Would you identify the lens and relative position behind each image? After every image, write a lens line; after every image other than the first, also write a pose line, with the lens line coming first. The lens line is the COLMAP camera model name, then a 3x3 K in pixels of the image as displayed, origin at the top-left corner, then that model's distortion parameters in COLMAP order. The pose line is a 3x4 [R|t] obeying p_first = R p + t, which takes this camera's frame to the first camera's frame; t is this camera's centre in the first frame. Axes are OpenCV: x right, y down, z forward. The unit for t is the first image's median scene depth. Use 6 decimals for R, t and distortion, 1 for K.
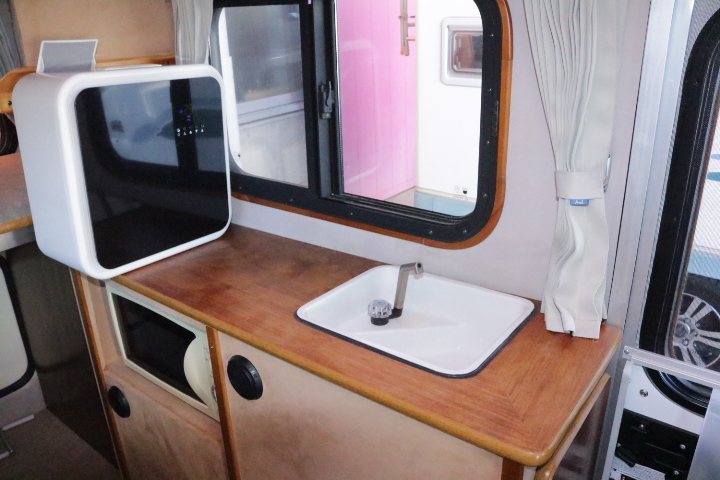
lens RADIAL K [[585.5, 0, 360.0], [0, 585.5, 240.0], [0, 0, 1]] dist [-0.097683, 0.005393]
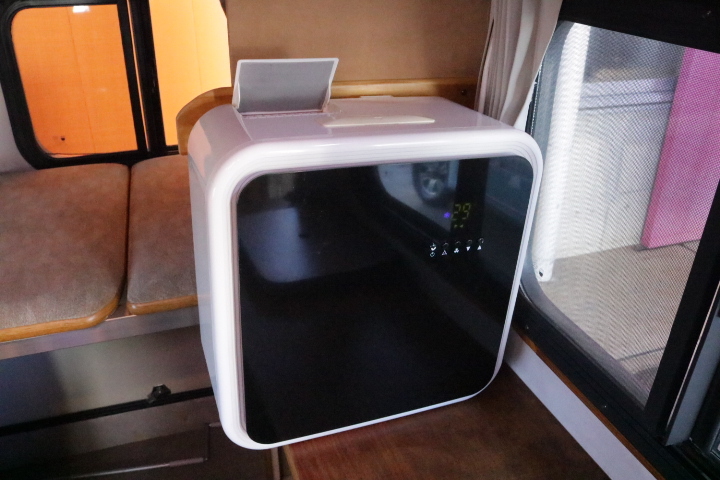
lens RADIAL K [[585.5, 0, 360.0], [0, 585.5, 240.0], [0, 0, 1]] dist [-0.097683, 0.005393]
pose [[0.835629, 0.280838, -0.472074, -0.101181], [-0.230742, 0.959384, 0.162299, -0.244061], [0.498480, -0.026694, 0.866490, 0.435956]]
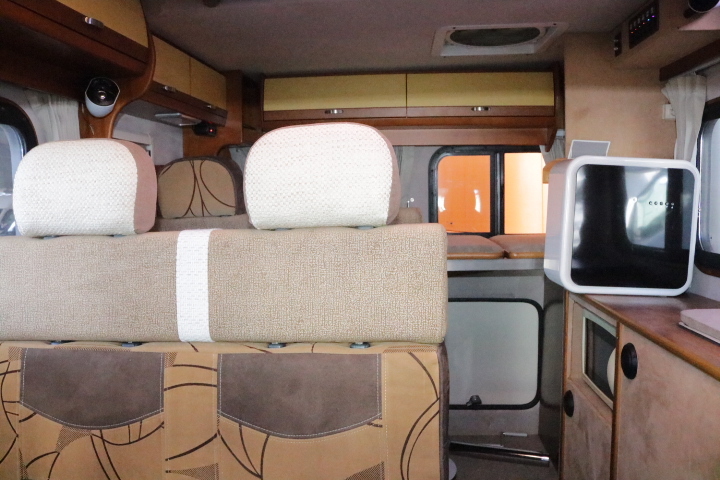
lens RADIAL K [[585.5, 0, 360.0], [0, 585.5, 240.0], [0, 0, 1]] dist [-0.097683, 0.005393]
pose [[0.536181, 0.071086, -0.841104, 0.424766], [-0.318310, 0.939911, -0.123478, 0.258016], [0.781785, 0.333939, 0.526590, -0.211110]]
